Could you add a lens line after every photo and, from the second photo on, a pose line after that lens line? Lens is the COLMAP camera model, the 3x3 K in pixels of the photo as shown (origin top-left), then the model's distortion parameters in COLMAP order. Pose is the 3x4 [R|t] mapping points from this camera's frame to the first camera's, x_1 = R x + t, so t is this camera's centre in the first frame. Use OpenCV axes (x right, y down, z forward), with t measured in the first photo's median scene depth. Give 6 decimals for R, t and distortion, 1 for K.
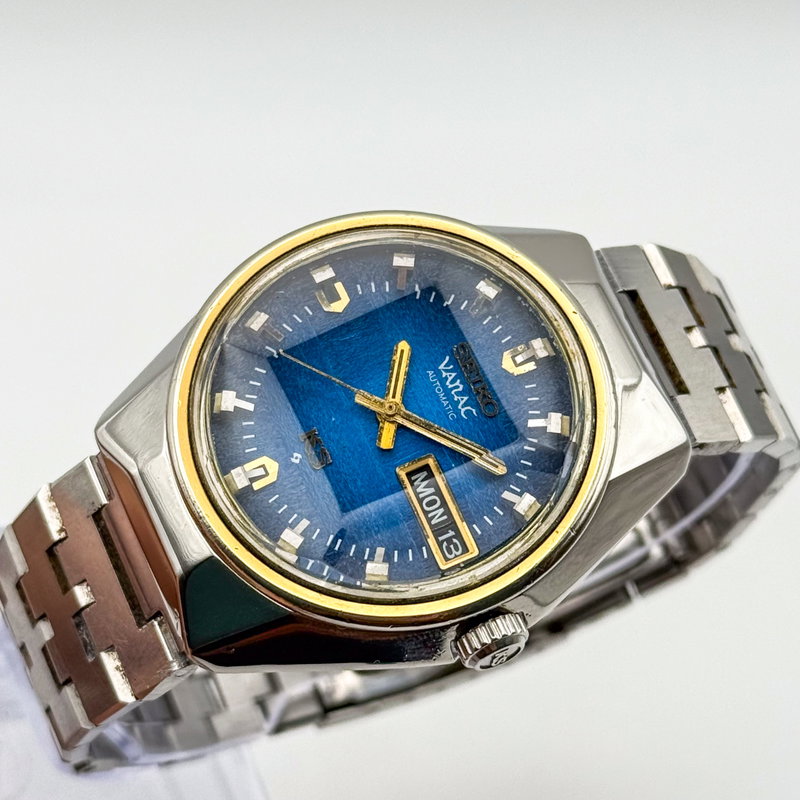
lens RADIAL K [[2659.9, 0, 400.0], [0, 2659.9, 400.0], [0, 0, 1]] dist [0.028549, 15.778713]
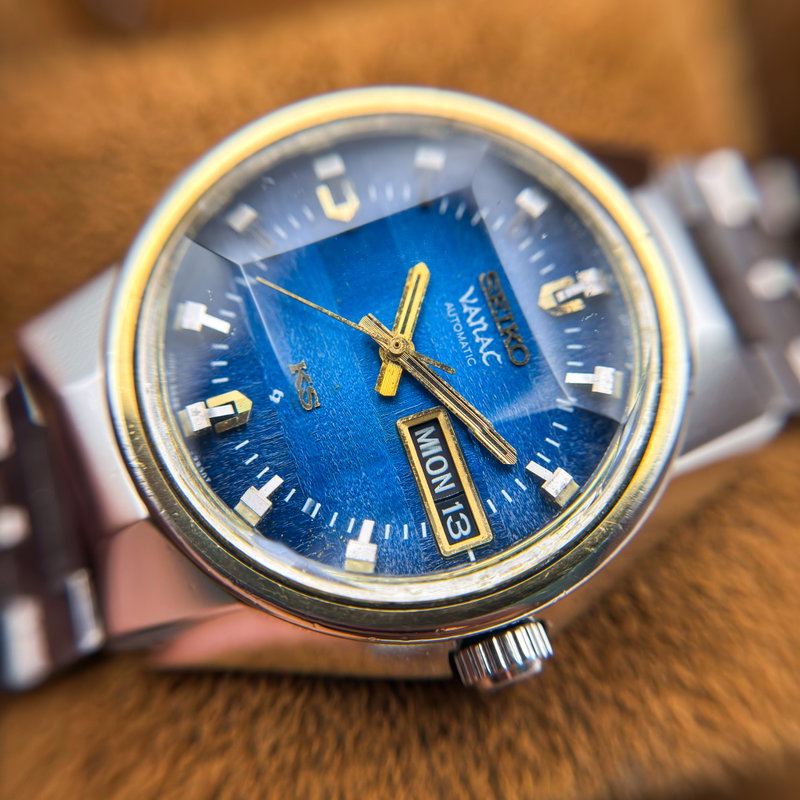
lens RADIAL K [[938.8, 0, 397.7], [0, 938.8, 412.5], [0, 0, 1]] dist [0.834759, 0.000561]
pose [[0.996232, 0.086568, -0.005238, -0.000093], [-0.085762, 0.992338, 0.088942, -0.002244], [0.012898, -0.088158, 0.996023, 0.710266]]
